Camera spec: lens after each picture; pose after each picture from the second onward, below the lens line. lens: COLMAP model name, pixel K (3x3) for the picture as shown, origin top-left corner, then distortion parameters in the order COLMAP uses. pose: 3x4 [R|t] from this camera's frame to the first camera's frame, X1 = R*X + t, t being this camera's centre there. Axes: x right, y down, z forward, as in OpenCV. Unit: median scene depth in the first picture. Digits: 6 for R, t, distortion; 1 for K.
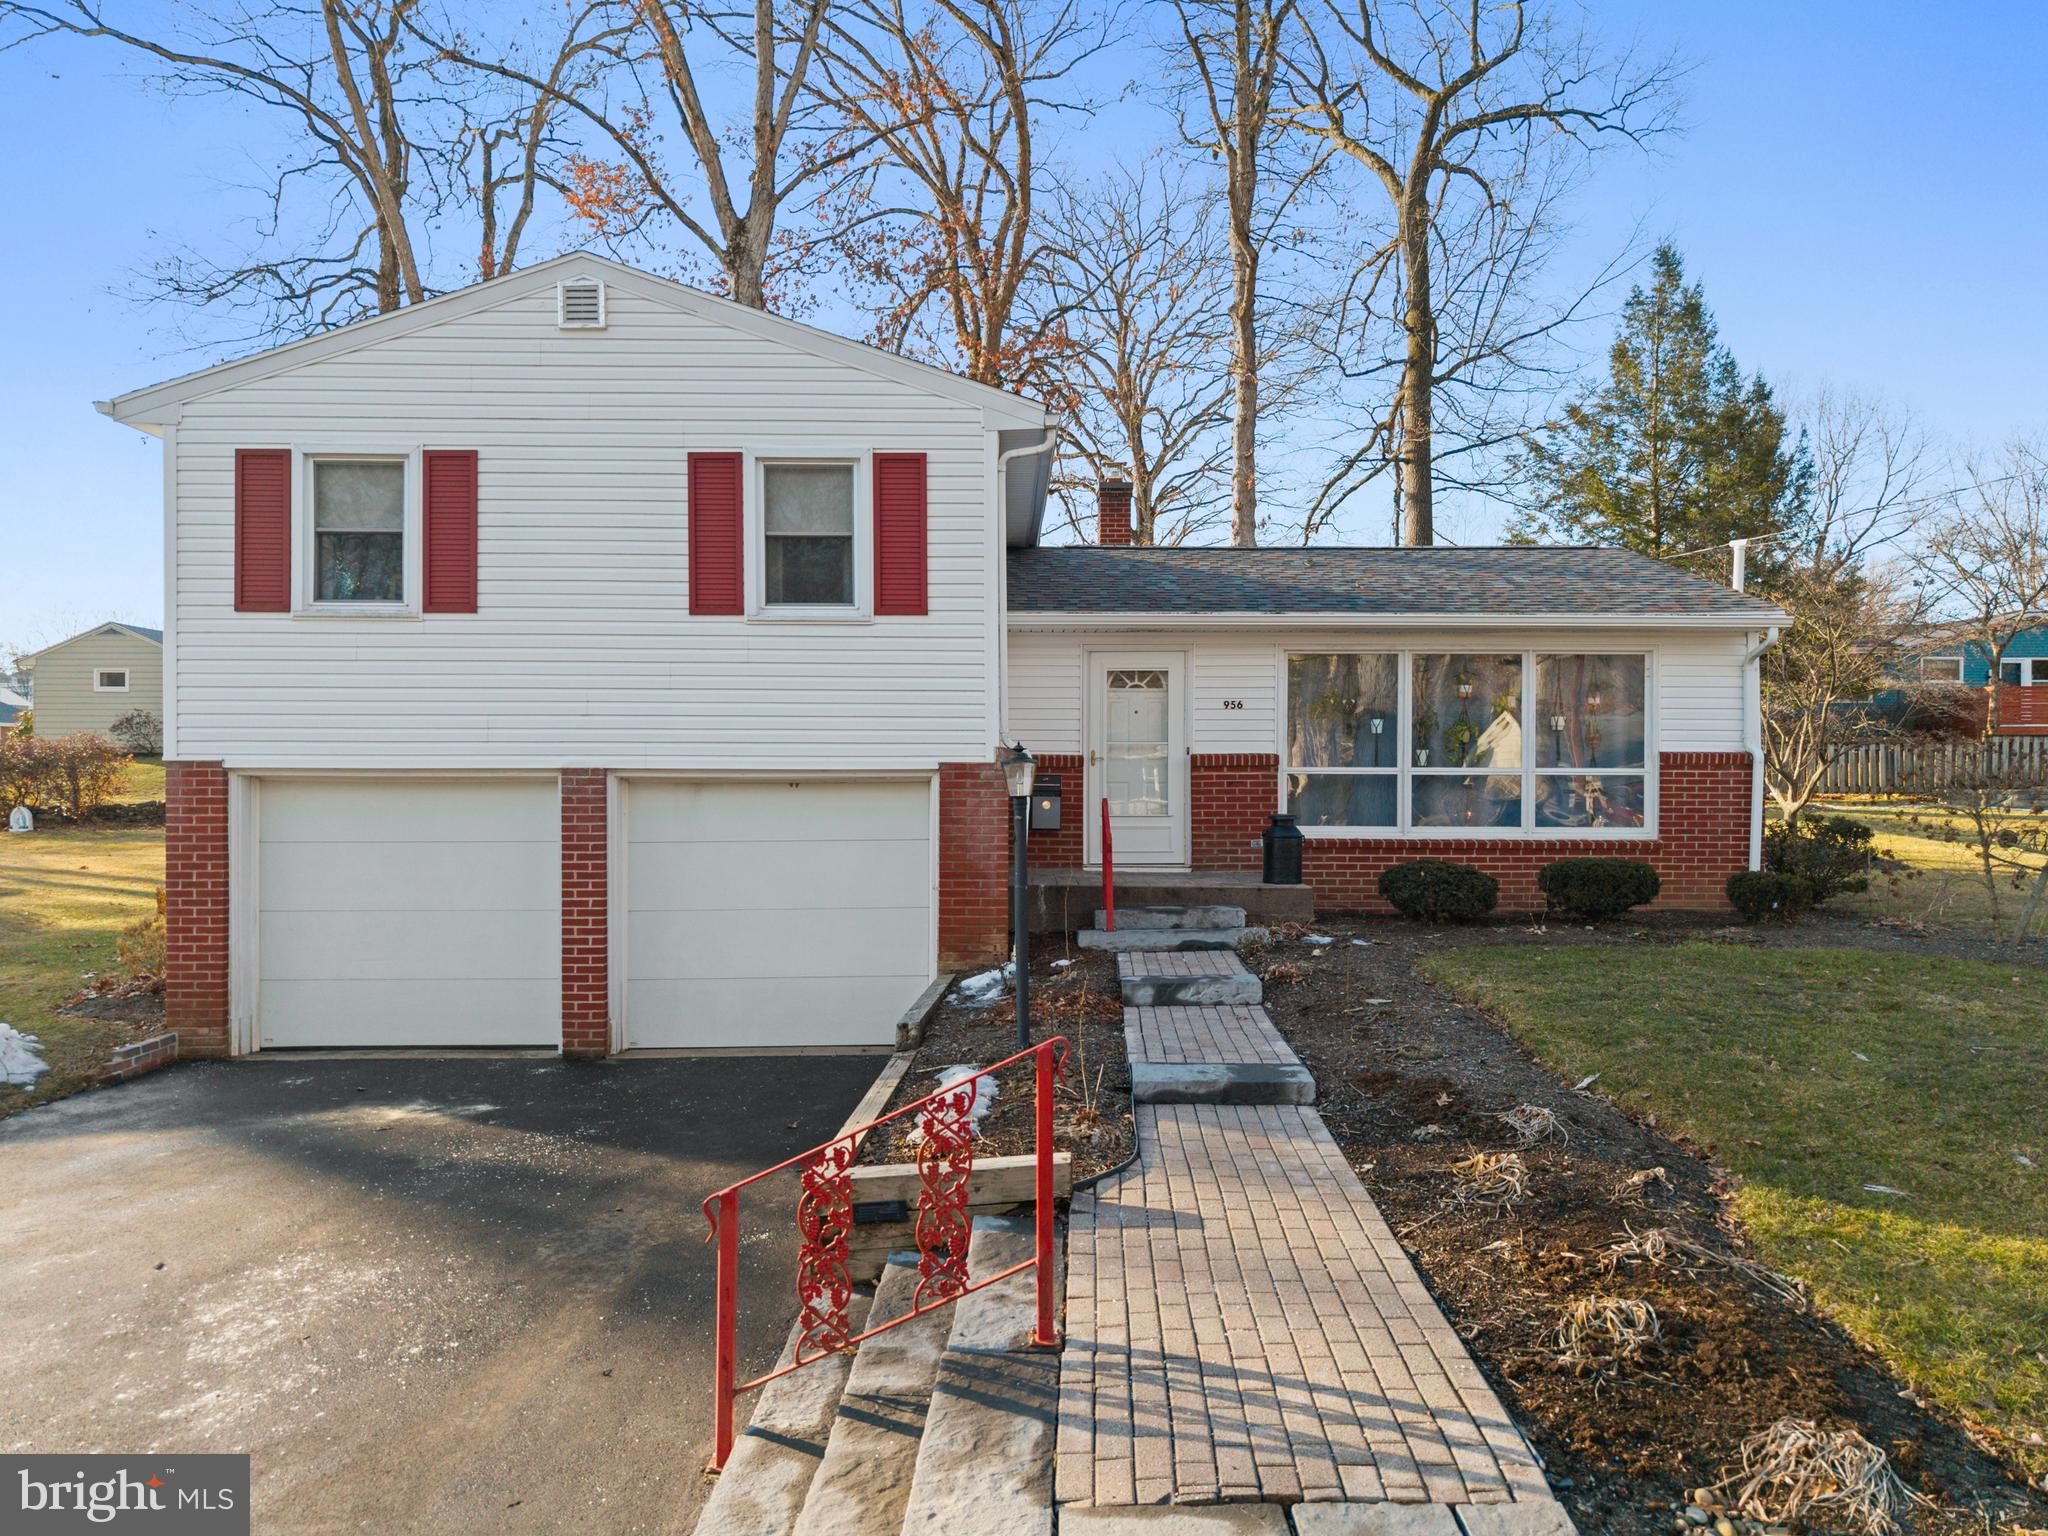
lens RADIAL K [[1393.0, 0, 1024.0], [0, 1393.0, 768.0], [0, 0, 1]] dist [0.004752, -0.001746]
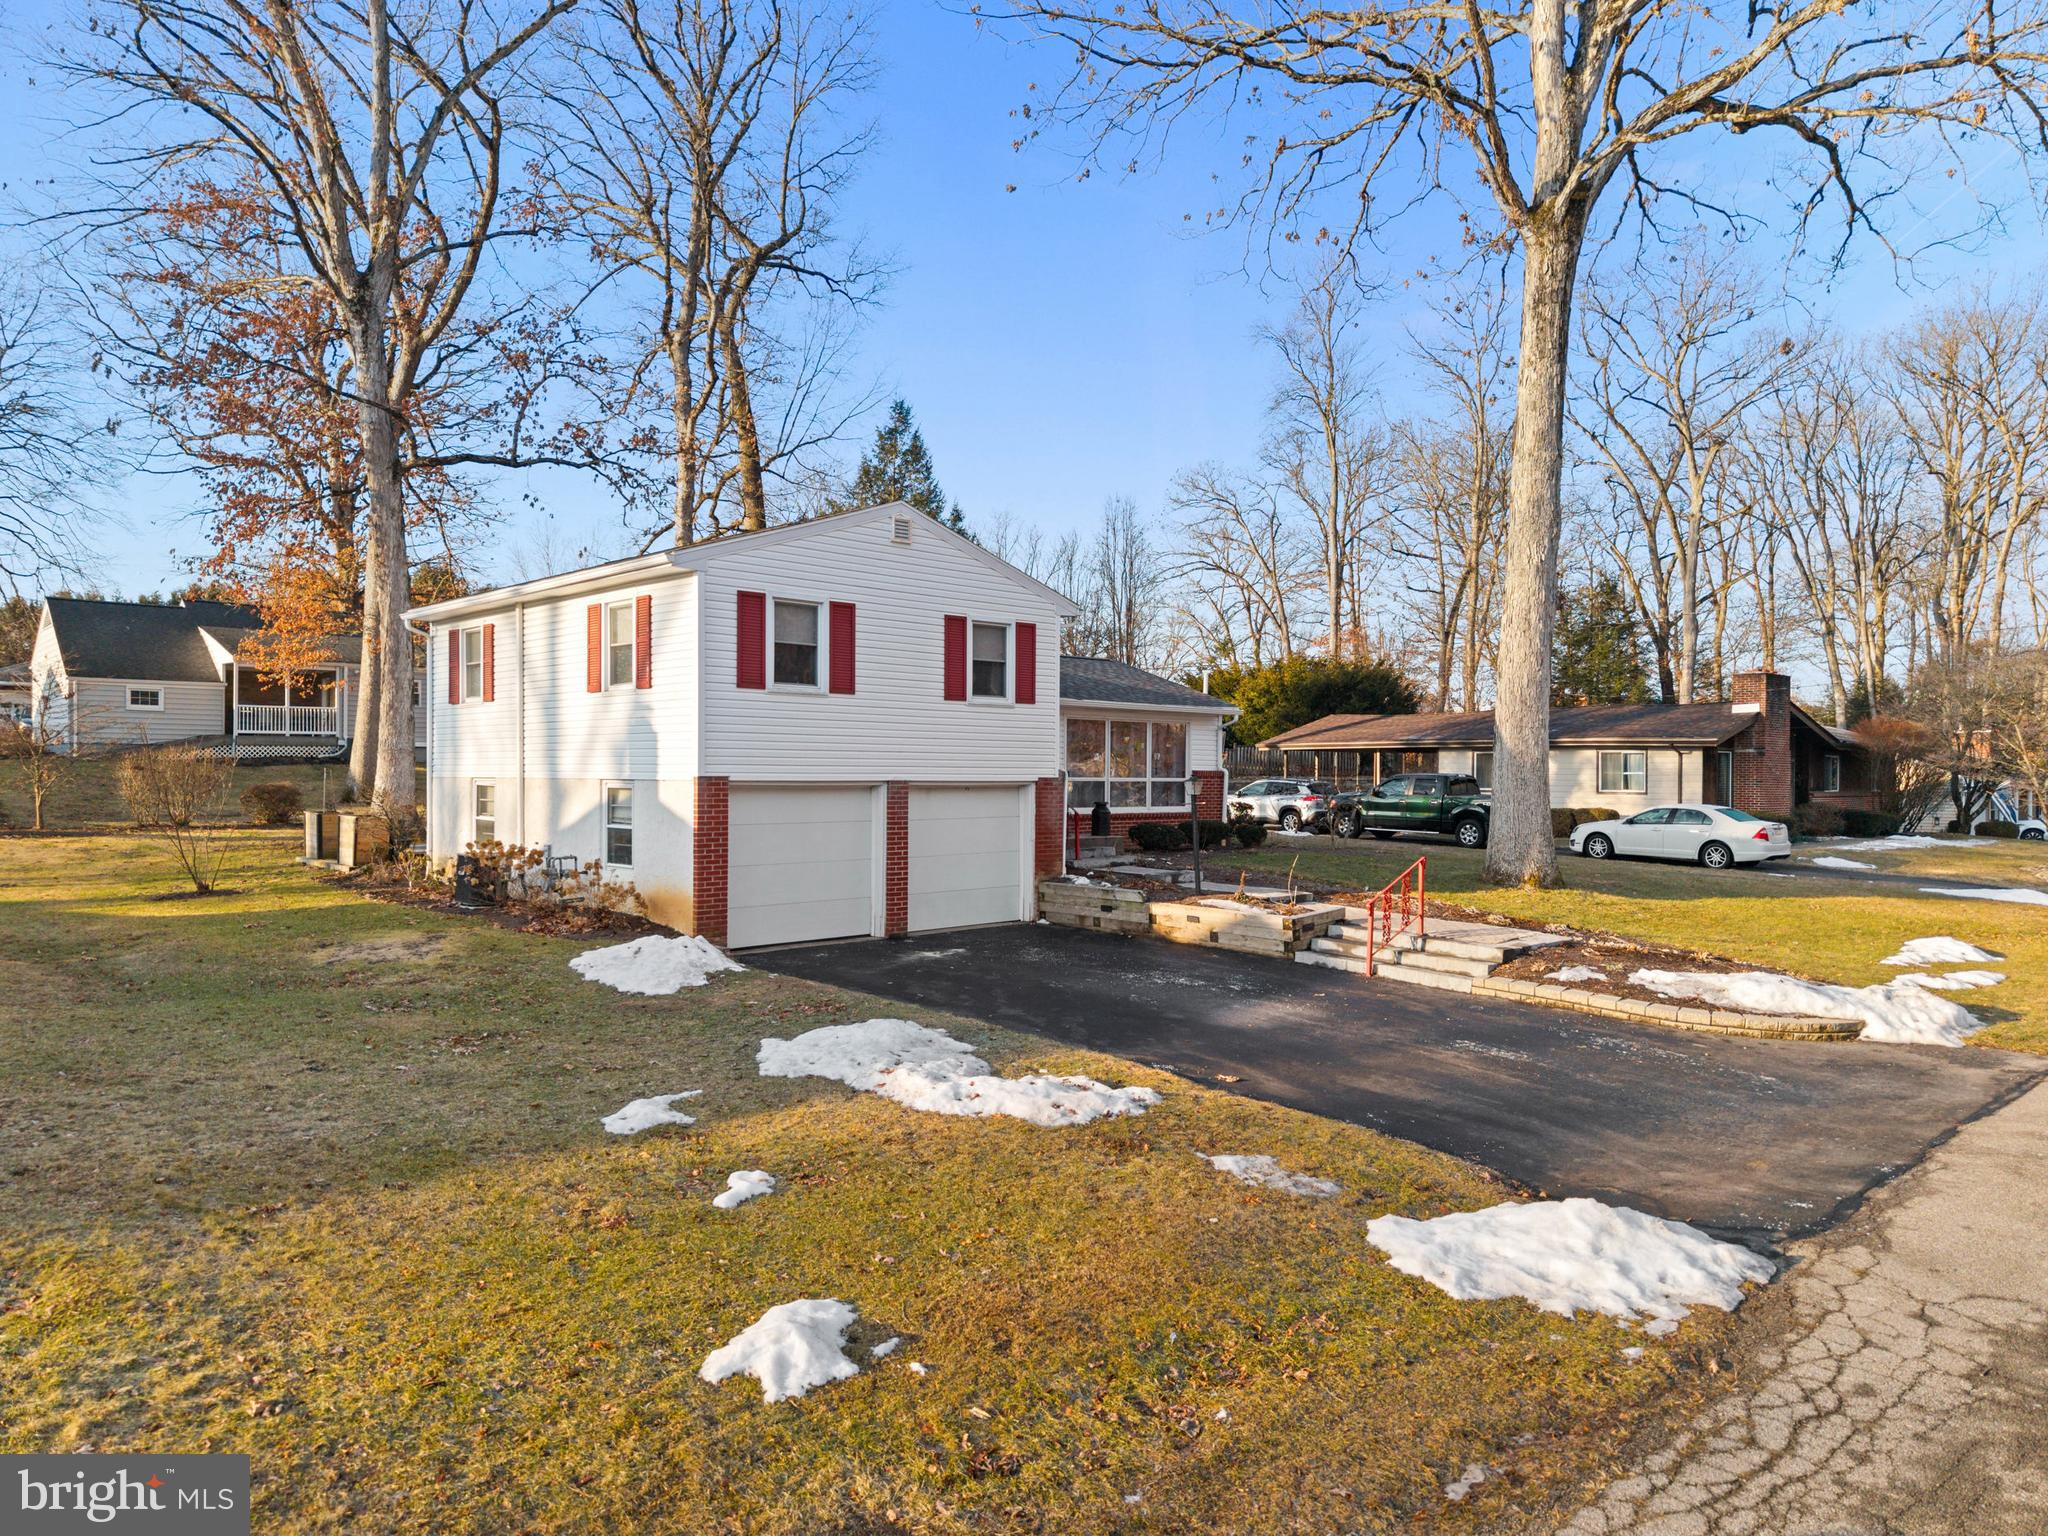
lens RADIAL K [[1393.0, 0, 1024.0], [0, 1393.0, 768.0], [0, 0, 1]] dist [0.004752, -0.001746]
pose [[0.733570, 0.005563, 0.679591, -1.442778], [-0.012213, 0.999913, 0.004997, -0.027809], [-0.679504, -0.011965, 0.733574, -0.461227]]
